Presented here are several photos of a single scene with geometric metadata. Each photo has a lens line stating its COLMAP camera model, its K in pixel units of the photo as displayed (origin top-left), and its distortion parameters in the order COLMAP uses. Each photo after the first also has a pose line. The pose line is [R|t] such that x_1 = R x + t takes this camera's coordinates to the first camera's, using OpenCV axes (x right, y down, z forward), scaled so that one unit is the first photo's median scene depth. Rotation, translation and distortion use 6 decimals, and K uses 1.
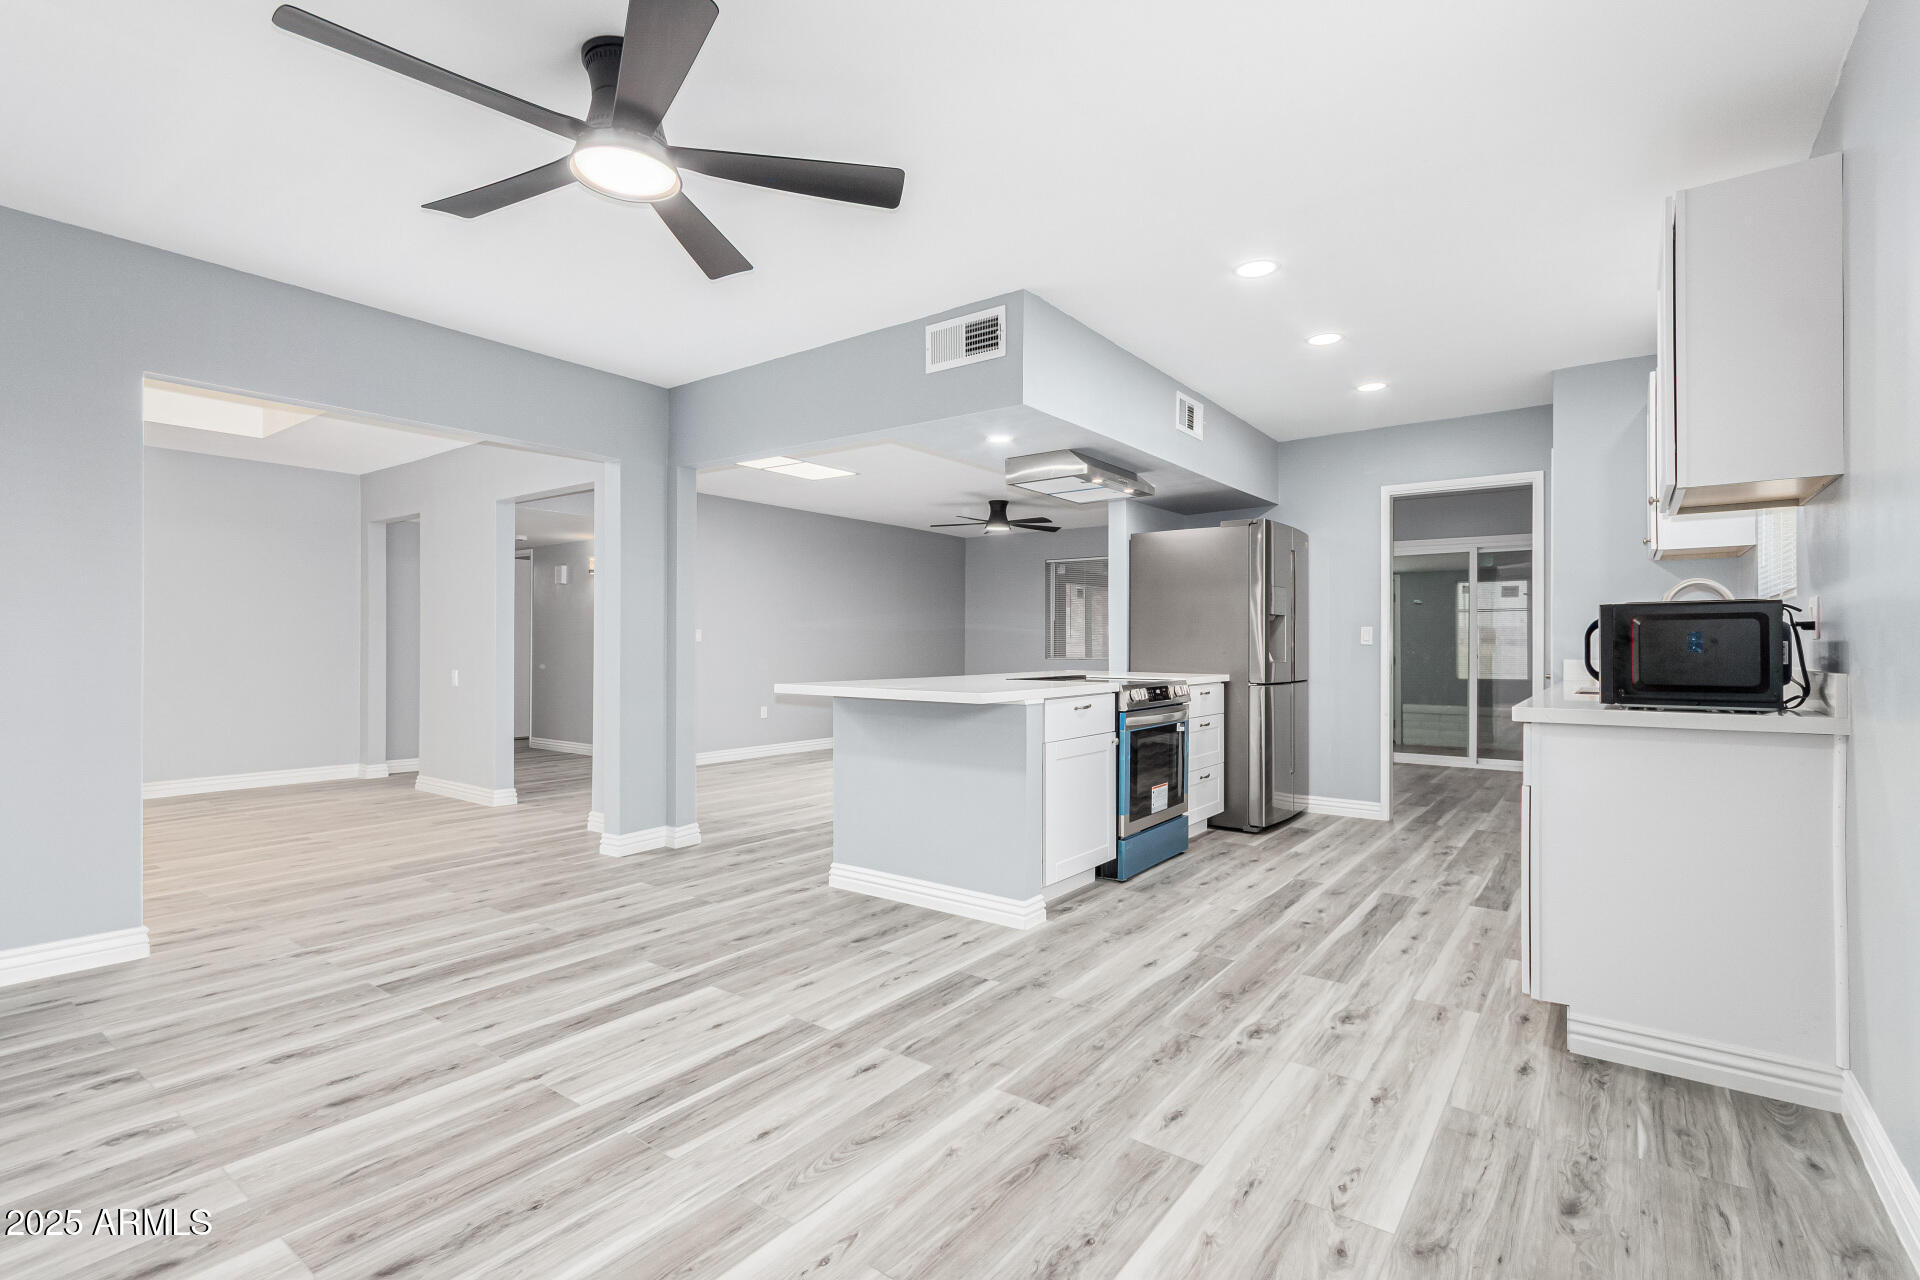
lens RADIAL K [[895.3, 0, 965.6], [0, 895.3, 643.3], [0, 0, 1]] dist [0.004648, 0.000804]
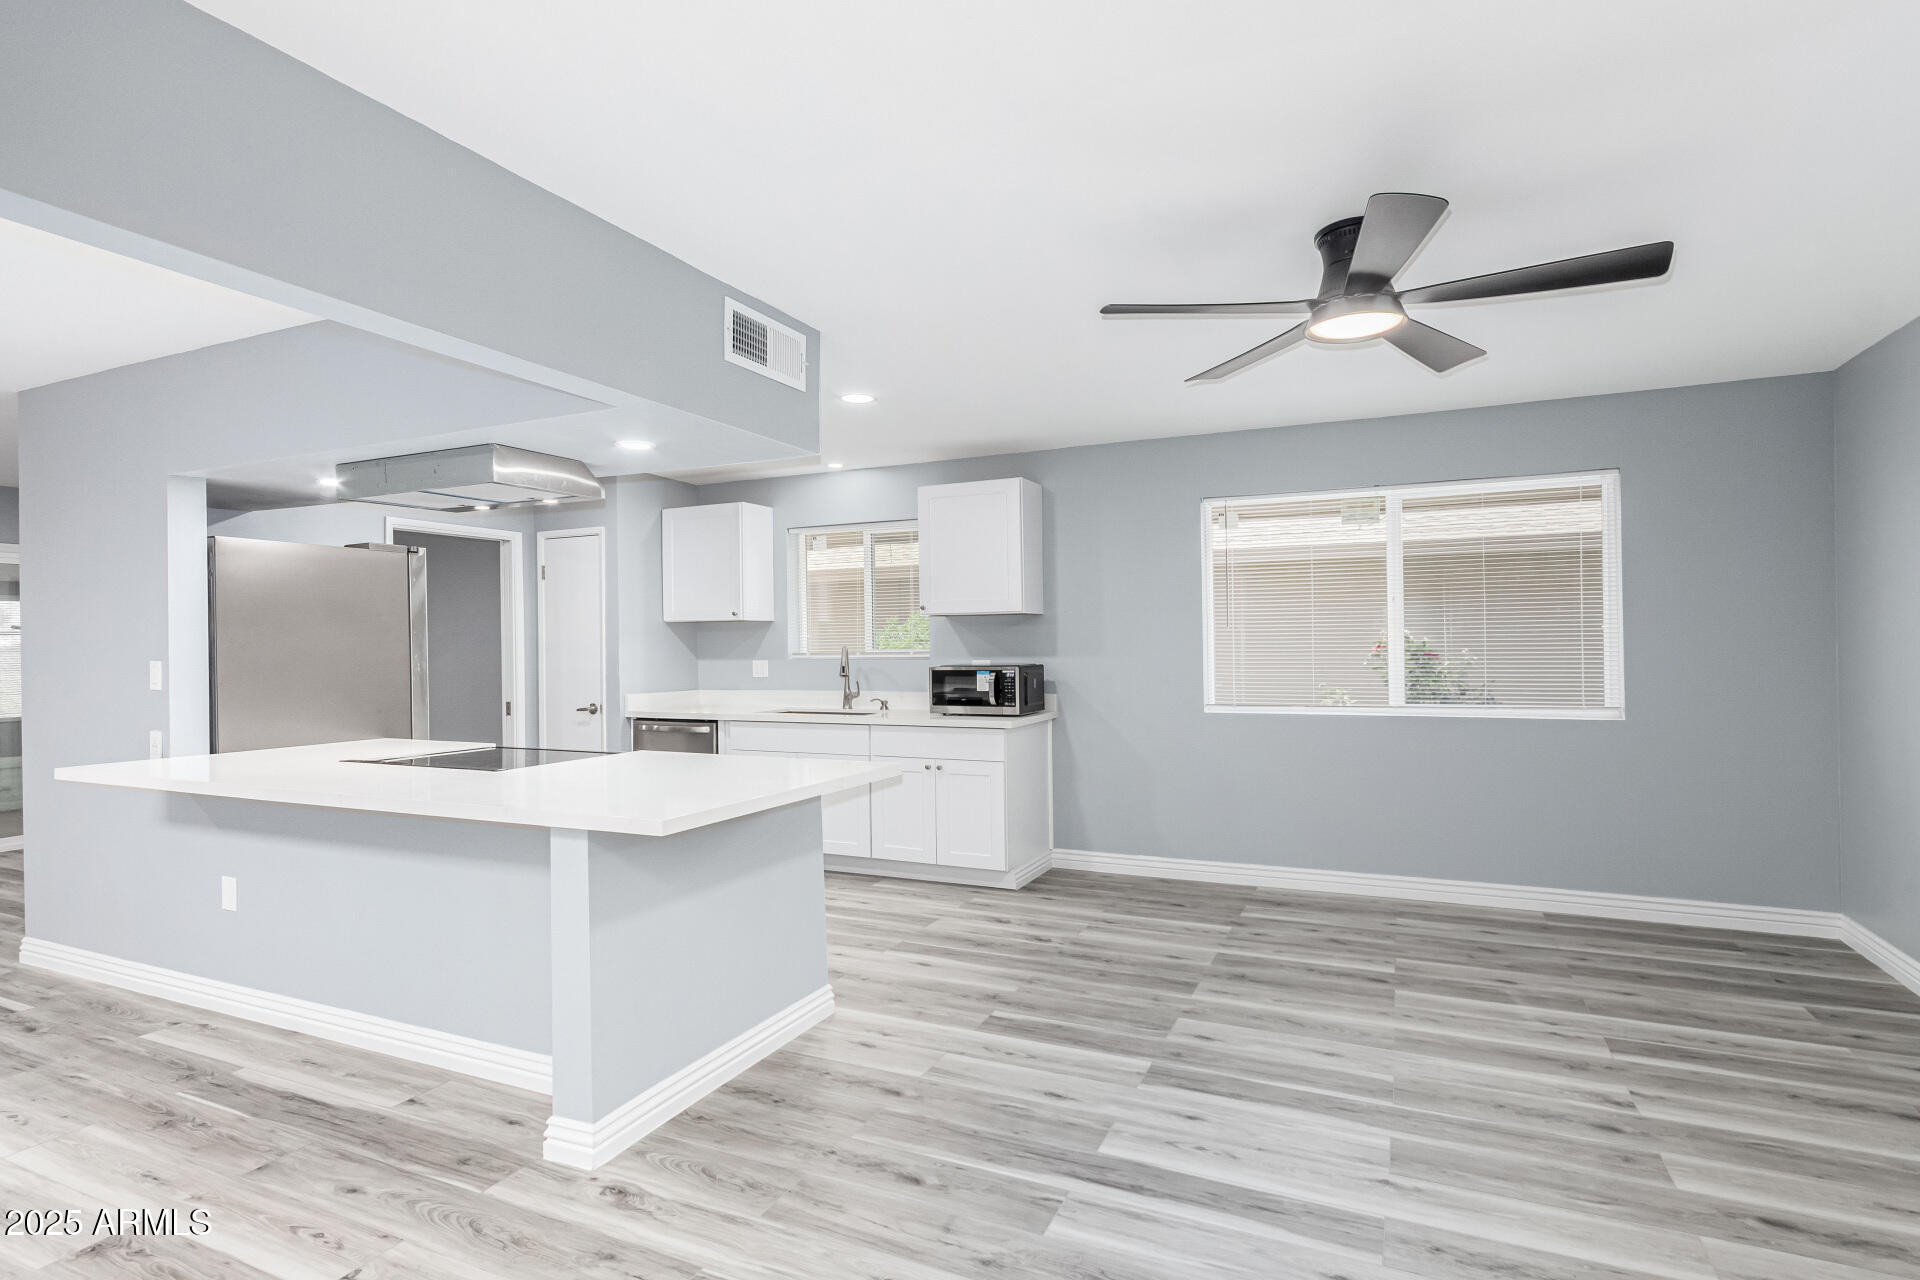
lens RADIAL K [[895.3, 0, 965.6], [0, 895.3, 643.3], [0, 0, 1]] dist [0.004648, 0.000804]
pose [[-0.174416, 0.001980, 0.984670, -1.217107], [0.009922, 0.999951, -0.000253, -0.075562], [-0.984622, 0.009725, -0.174427, 1.459417]]
